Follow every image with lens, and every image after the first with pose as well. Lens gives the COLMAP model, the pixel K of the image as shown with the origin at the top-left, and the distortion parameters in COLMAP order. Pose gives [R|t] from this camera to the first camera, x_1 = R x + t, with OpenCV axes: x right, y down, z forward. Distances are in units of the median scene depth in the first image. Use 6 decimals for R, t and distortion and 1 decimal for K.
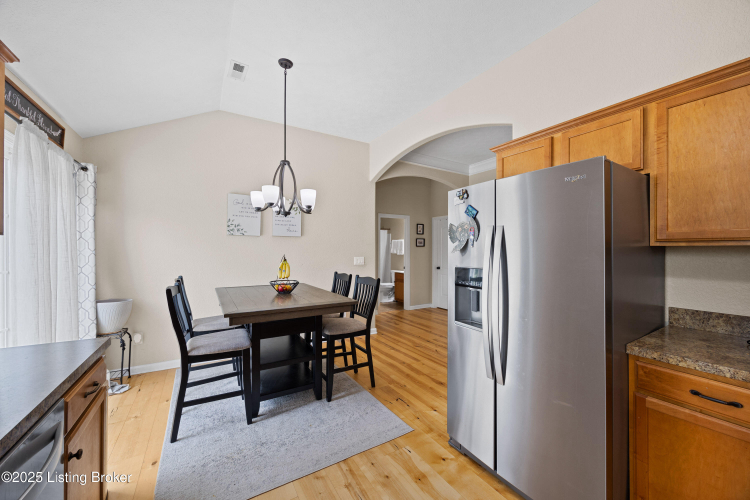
lens RADIAL K [[282.5, 0, 373.6], [0, 282.5, 247.2], [0, 0, 1]] dist [0.000832, 0.000032]
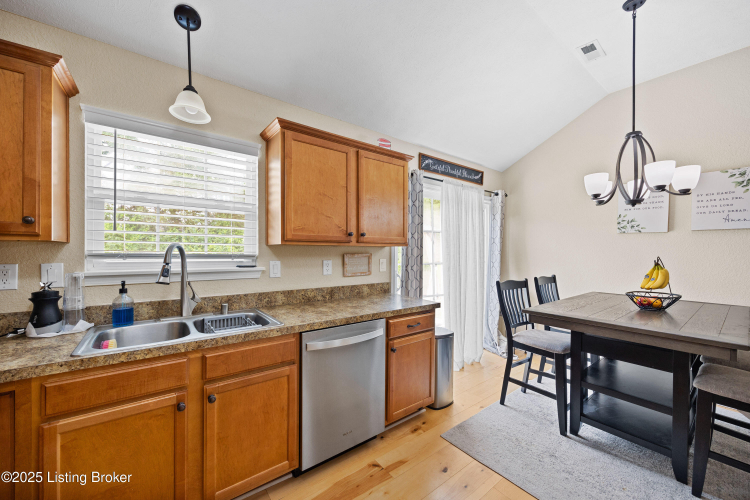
lens RADIAL K [[303.5, 0, 390.3], [0, 303.5, 247.8], [0, 0, 1]] dist [0.001567, 0.000041]
pose [[0.128799, -0.012574, -0.991591, 0.438825], [0.008890, 0.999894, -0.011524, 0.006808], [0.991631, -0.007331, 0.128897, 0.267544]]
